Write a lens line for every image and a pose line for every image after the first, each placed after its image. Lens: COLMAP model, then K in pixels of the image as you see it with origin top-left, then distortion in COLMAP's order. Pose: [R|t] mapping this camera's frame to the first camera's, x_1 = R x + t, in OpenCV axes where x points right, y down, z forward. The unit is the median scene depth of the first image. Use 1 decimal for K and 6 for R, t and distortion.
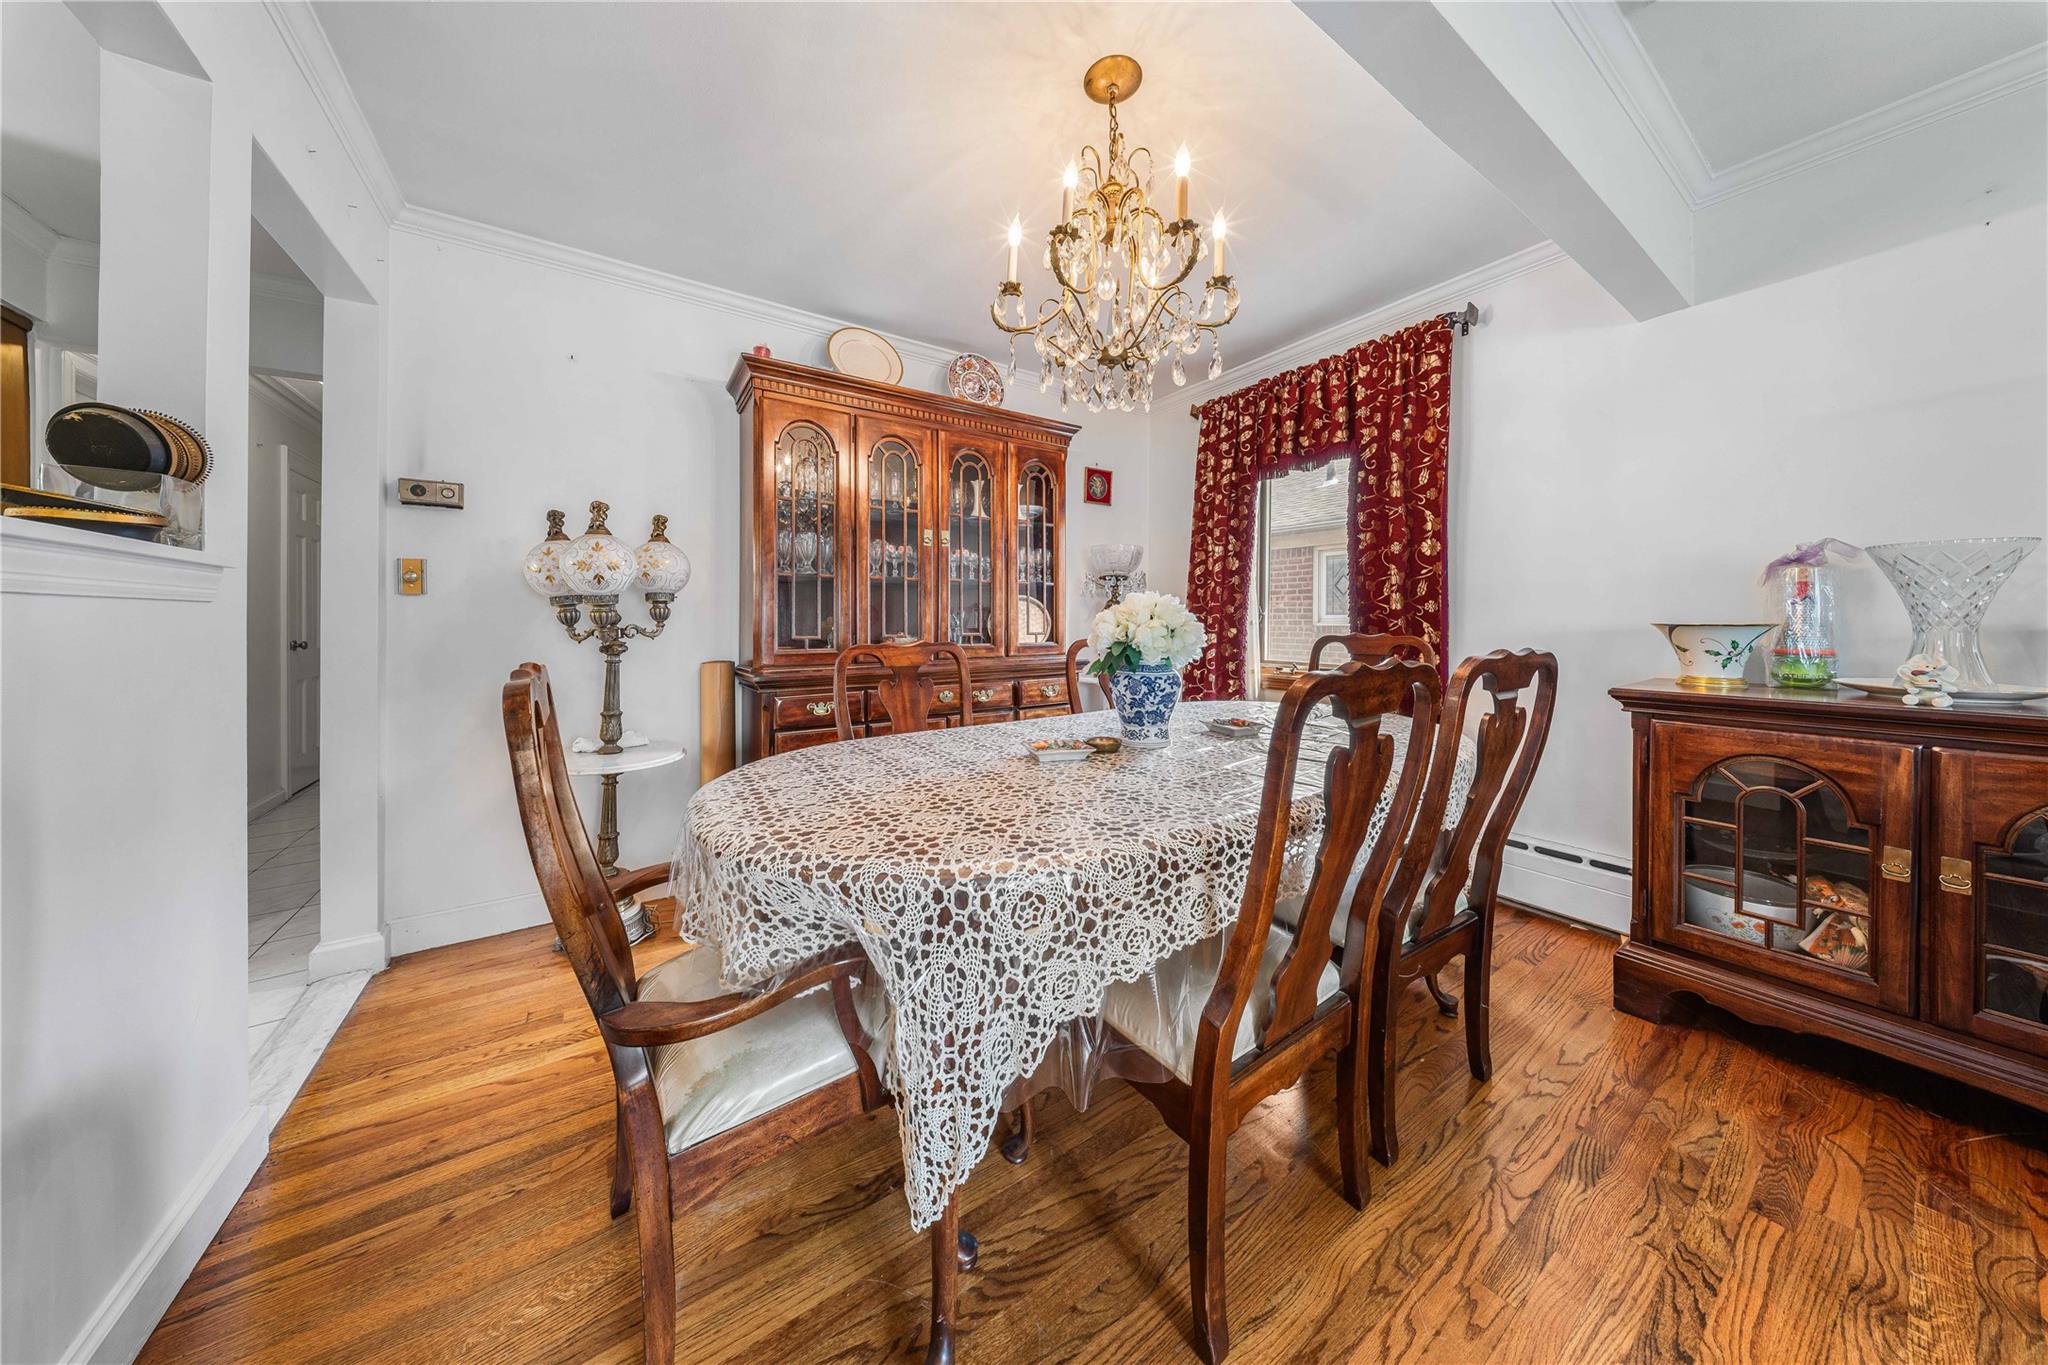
lens RADIAL K [[617.4, 0, 1019.3], [0, 617.4, 639.6], [0, 0, 1]] dist [-0.000180, 0.000004]
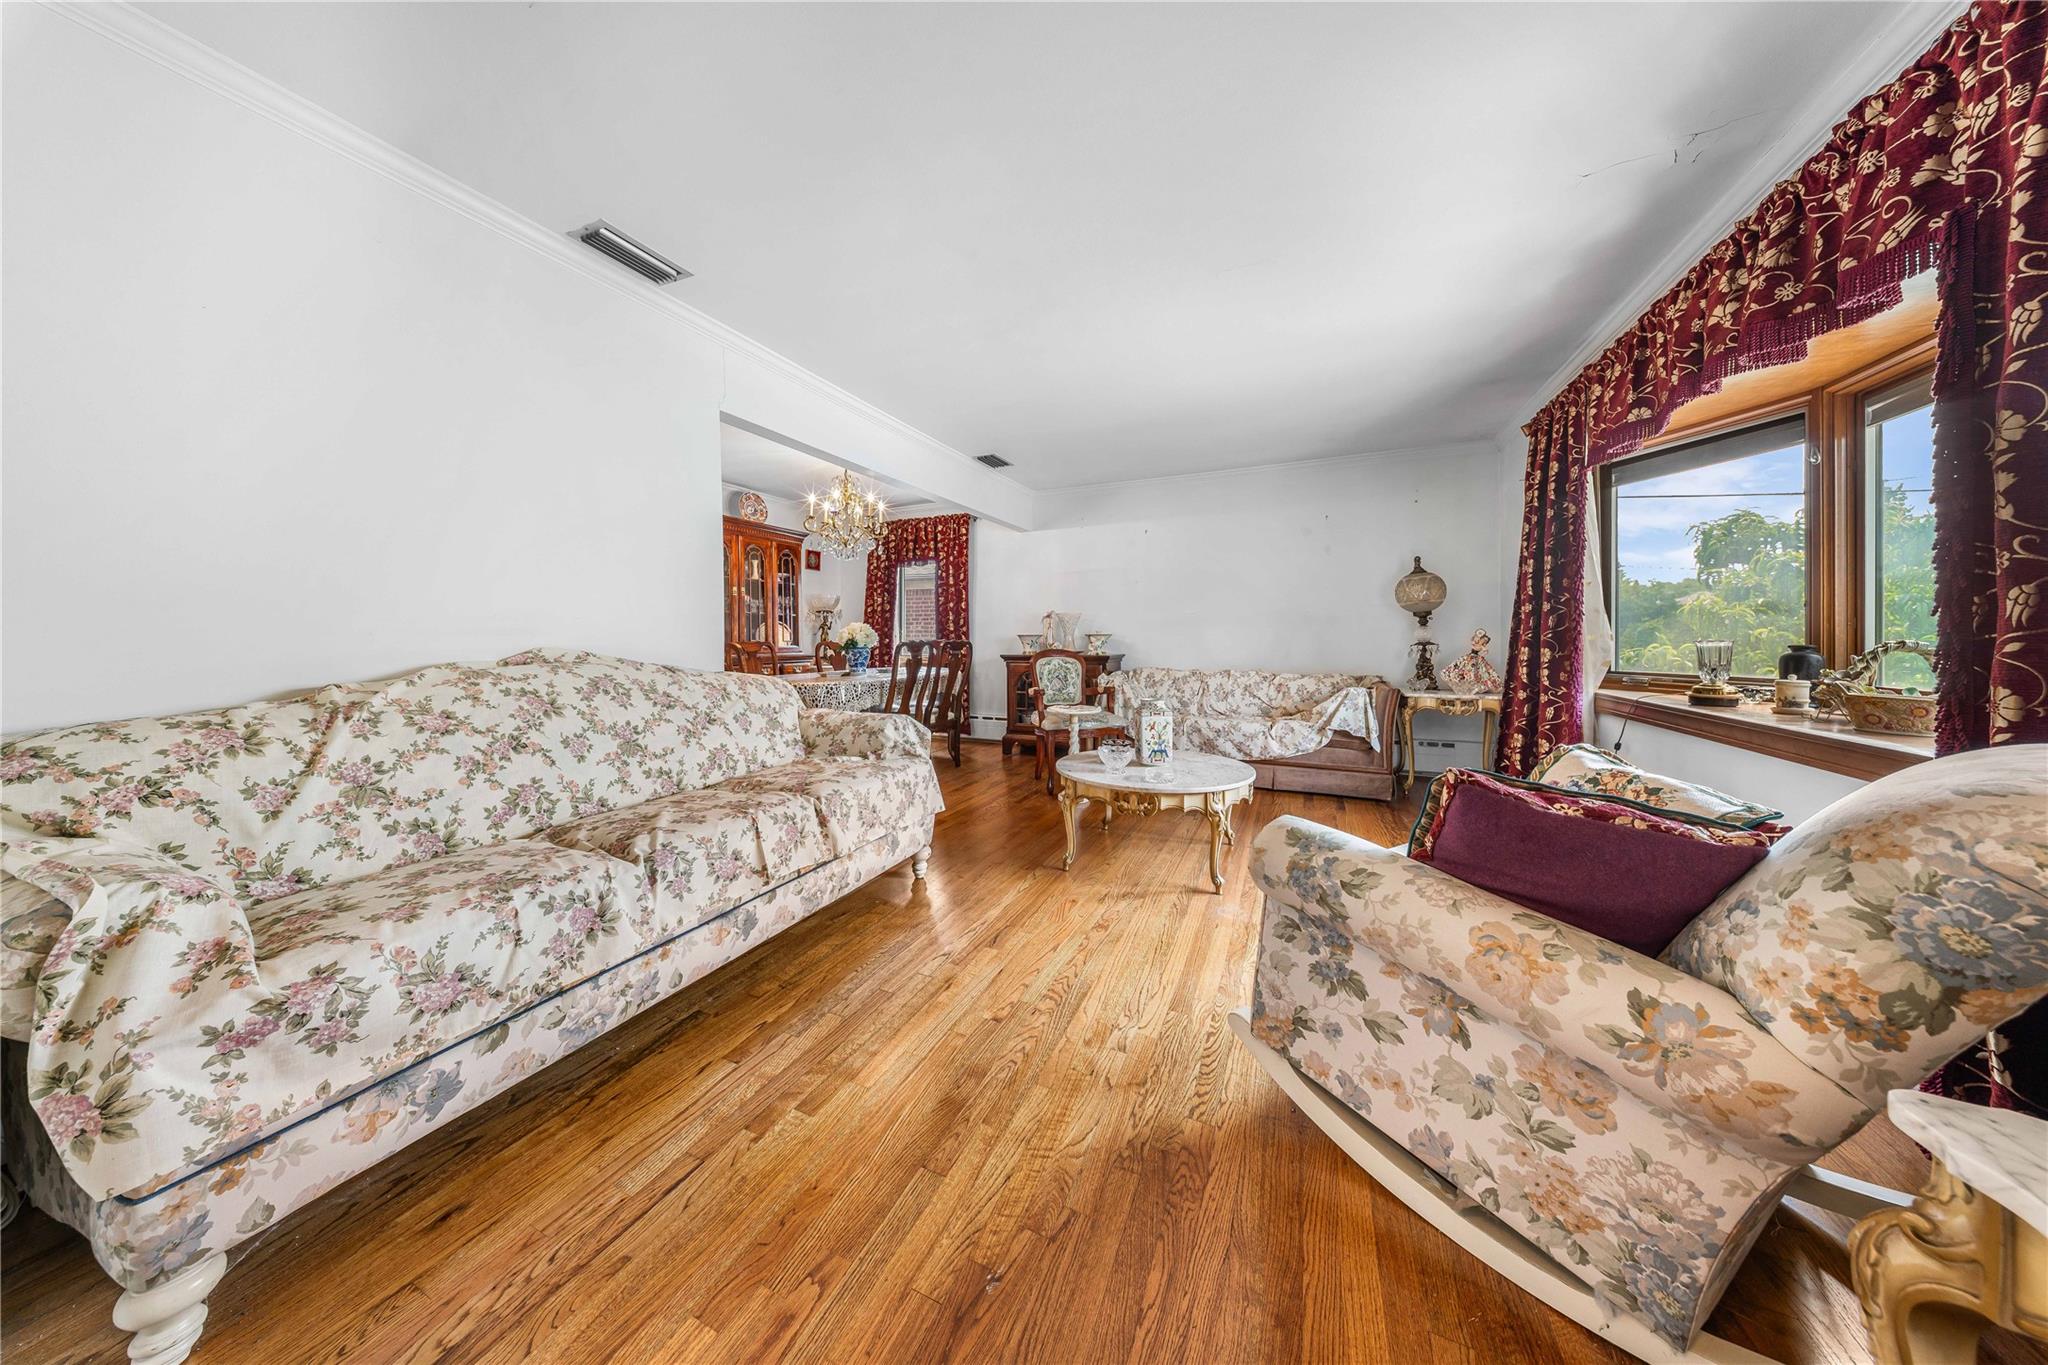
lens RADIAL K [[617.4, 0, 1019.3], [0, 617.4, 639.6], [0, 0, 1]] dist [-0.000180, 0.000004]
pose [[0.856302, 0.002313, 0.516470, -0.361979], [0.015946, 0.999395, -0.030914, 0.059034], [-0.516229, 0.034707, 0.855747, -1.055911]]
